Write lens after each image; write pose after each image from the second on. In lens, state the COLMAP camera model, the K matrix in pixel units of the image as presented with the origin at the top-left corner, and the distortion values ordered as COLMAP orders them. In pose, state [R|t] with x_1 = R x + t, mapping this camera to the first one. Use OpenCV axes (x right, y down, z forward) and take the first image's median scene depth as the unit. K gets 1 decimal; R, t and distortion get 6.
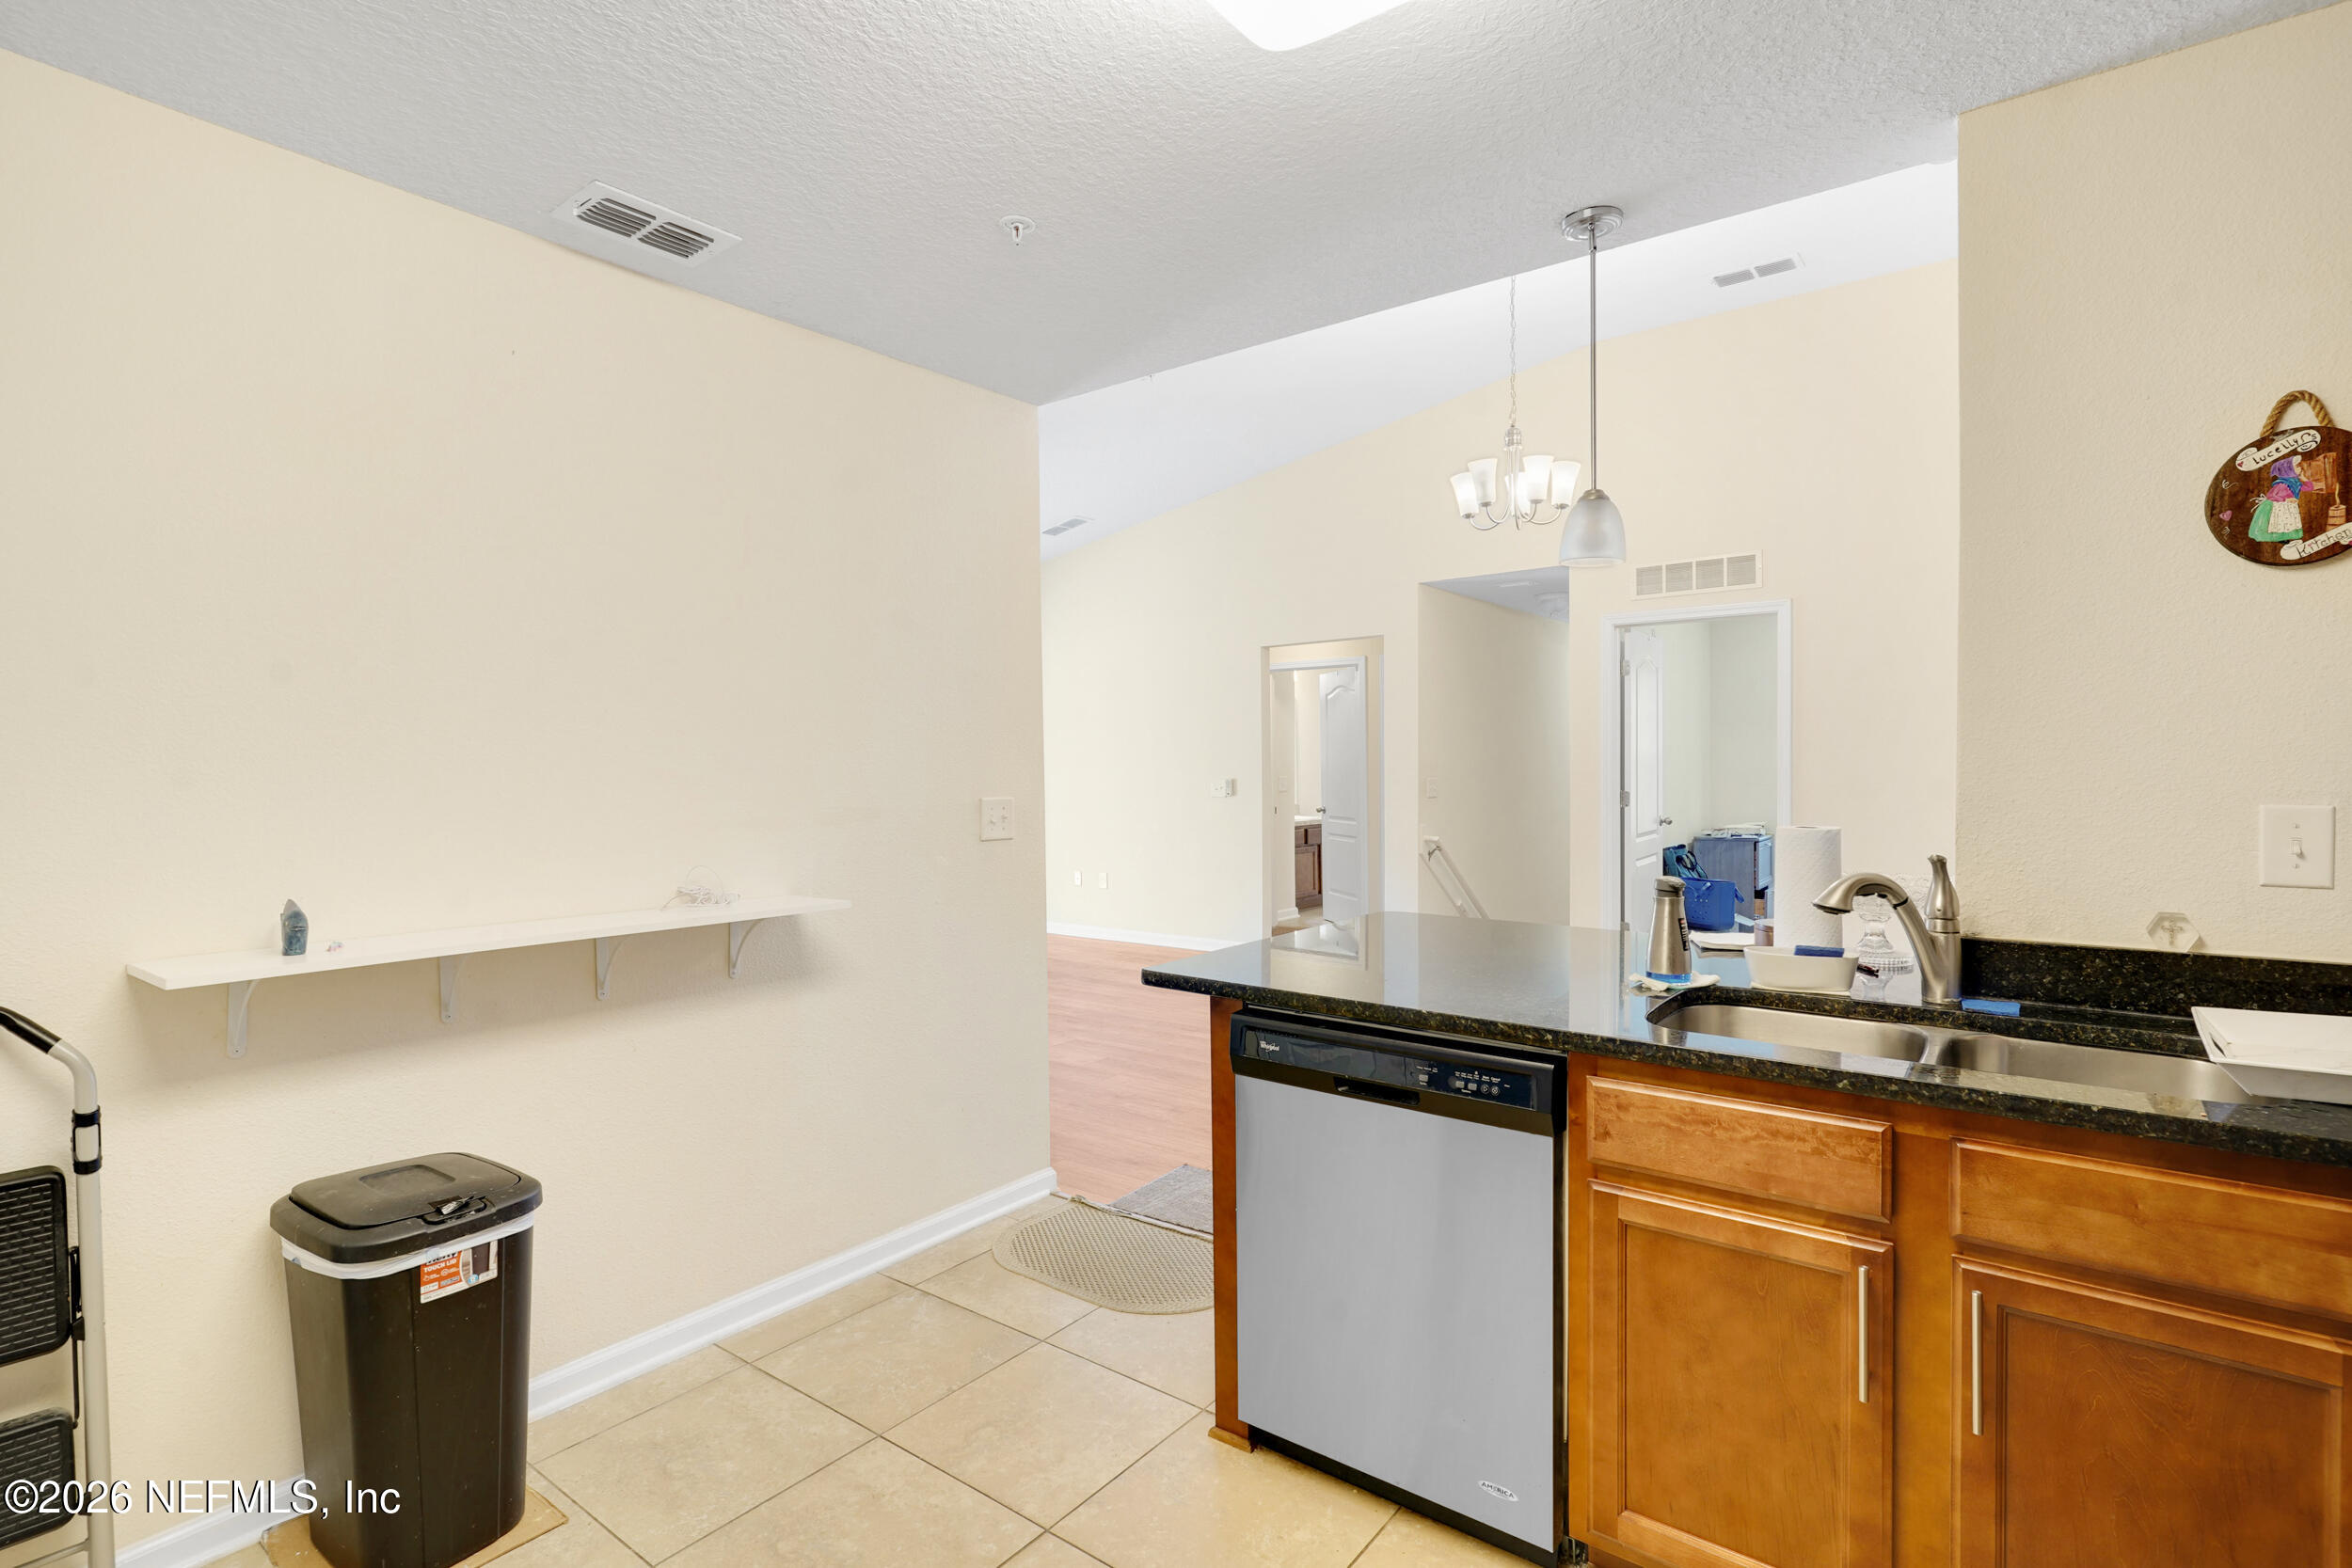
lens RADIAL K [[1130.9, 0, 1173.2], [0, 1130.9, 775.2], [0, 0, 1]] dist [0.000416, 0.001354]
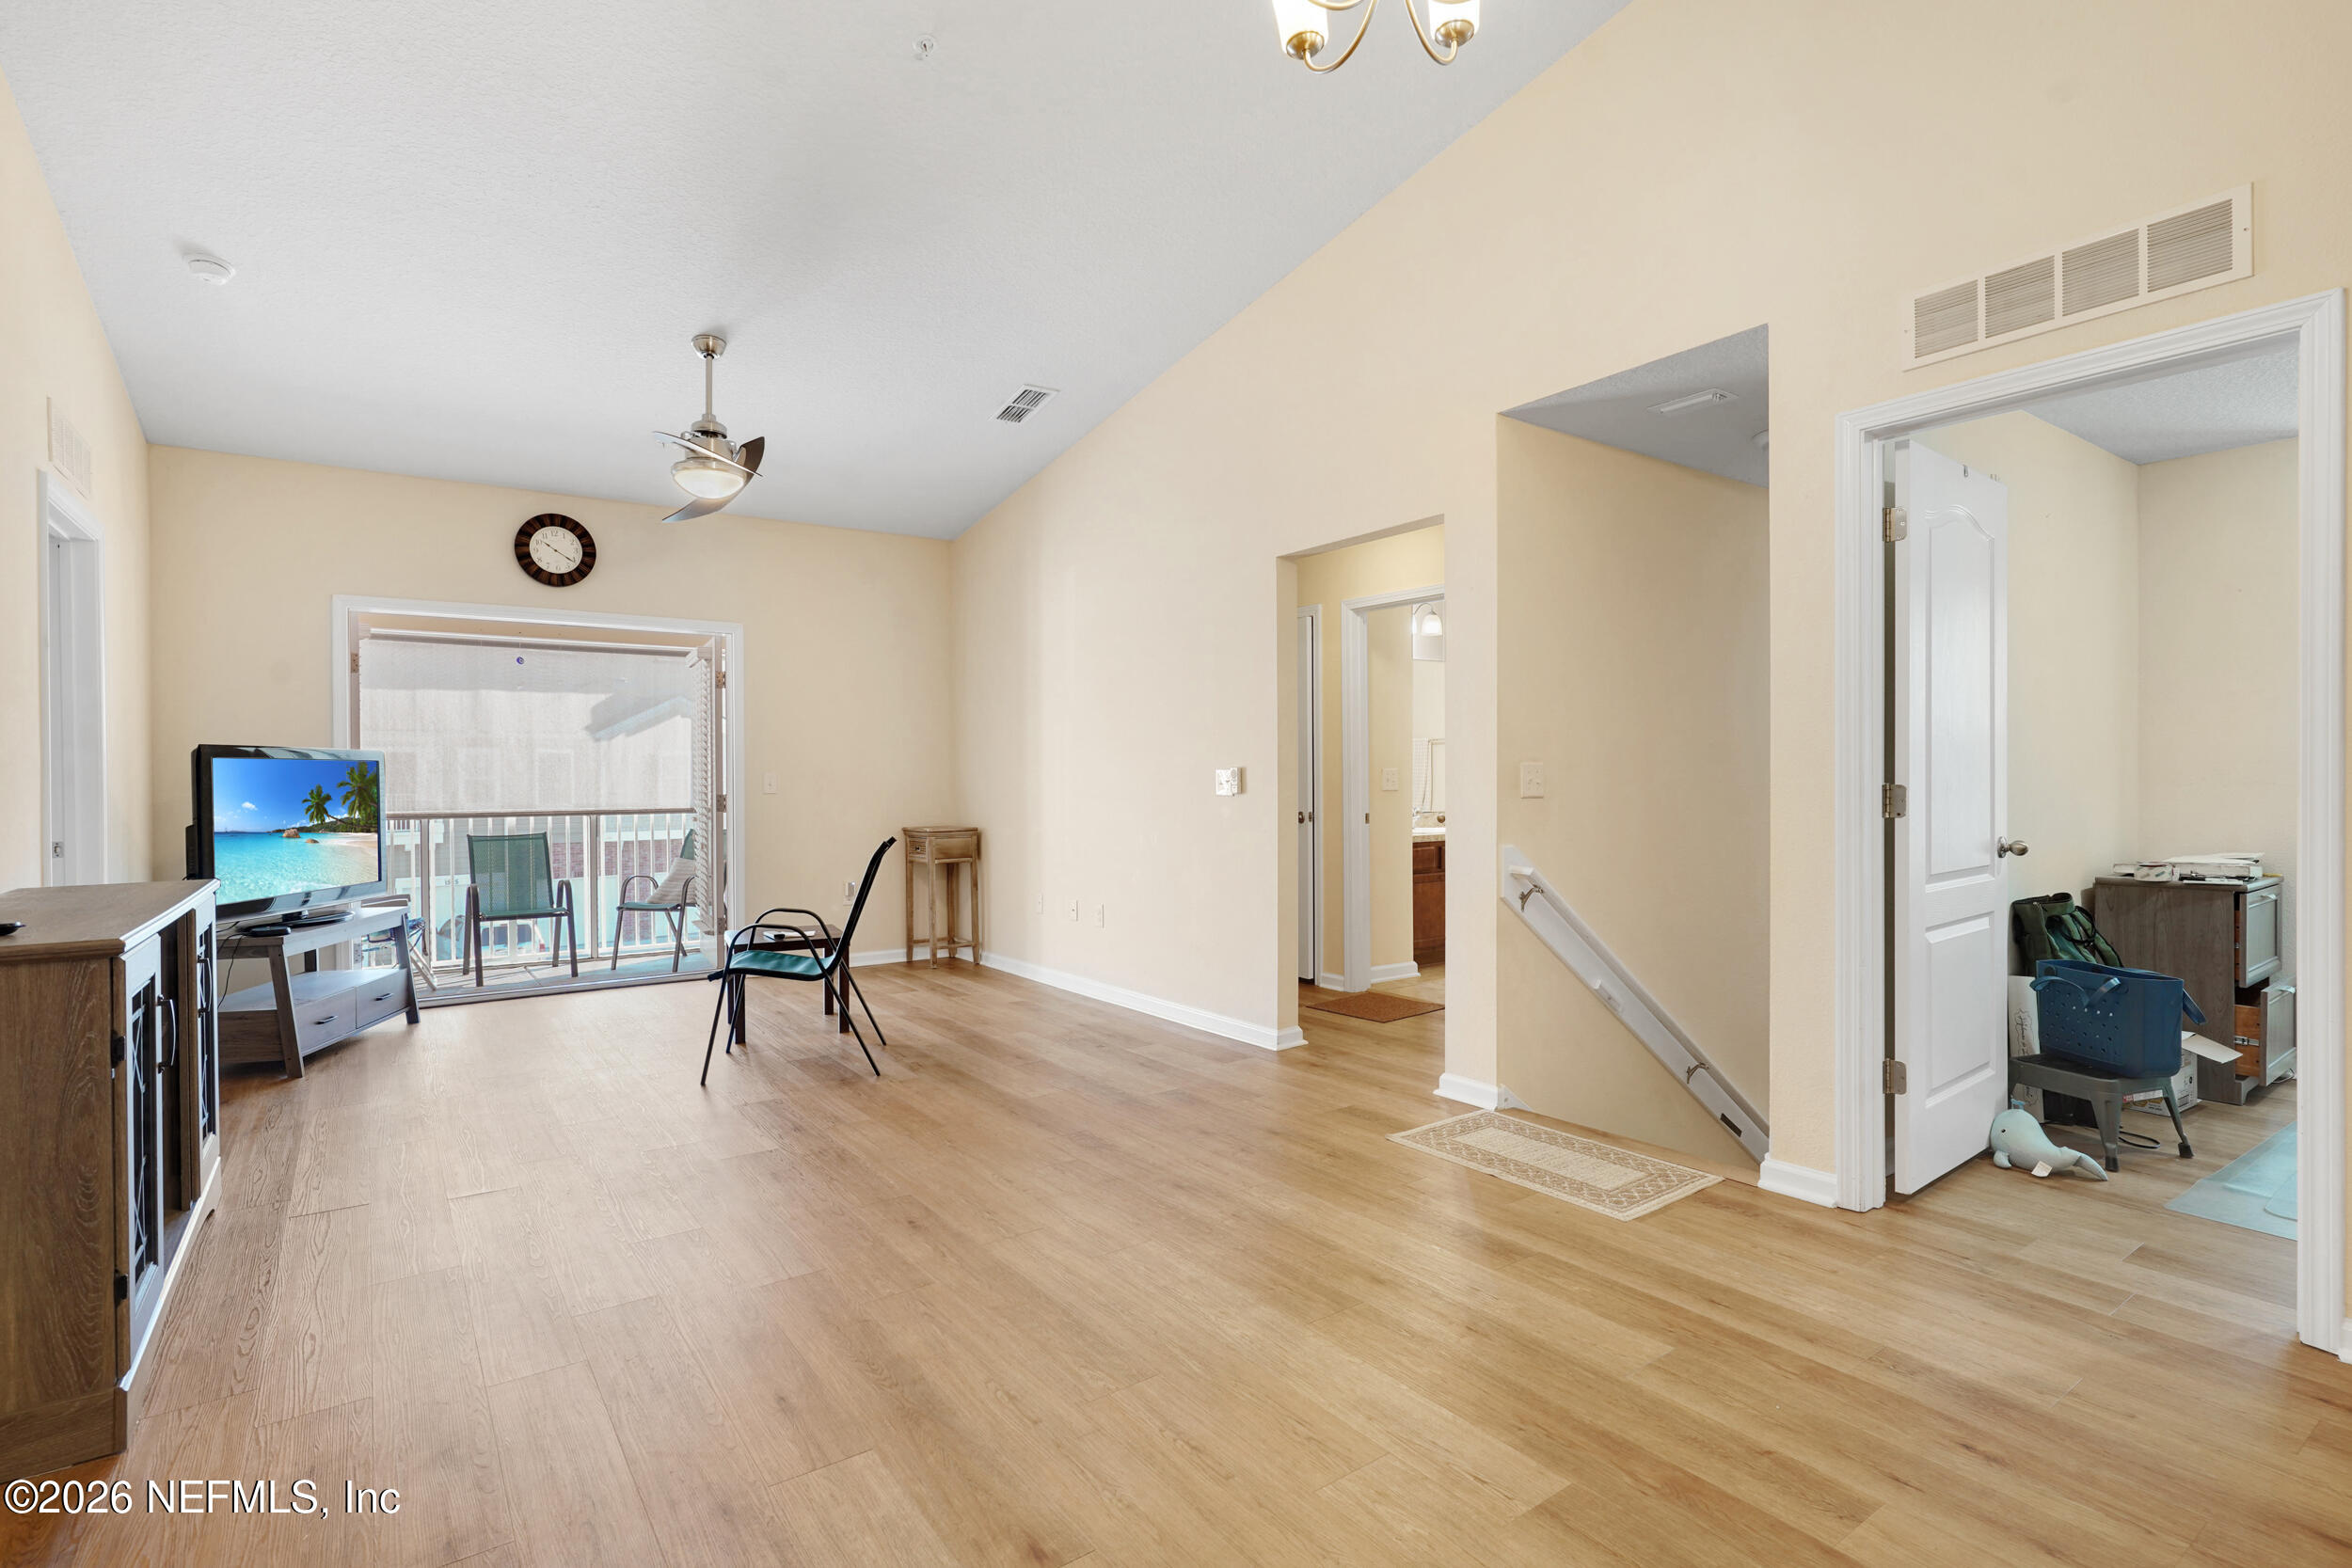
lens RADIAL K [[1130.9, 0, 1173.2], [0, 1130.9, 775.2], [0, 0, 1]] dist [0.000416, 0.001354]
pose [[0.959804, 0.003341, -0.280650, 0.206433], [-0.005418, 0.999963, -0.006624, 0.012909], [0.280617, 0.007878, 0.959787, 0.392711]]
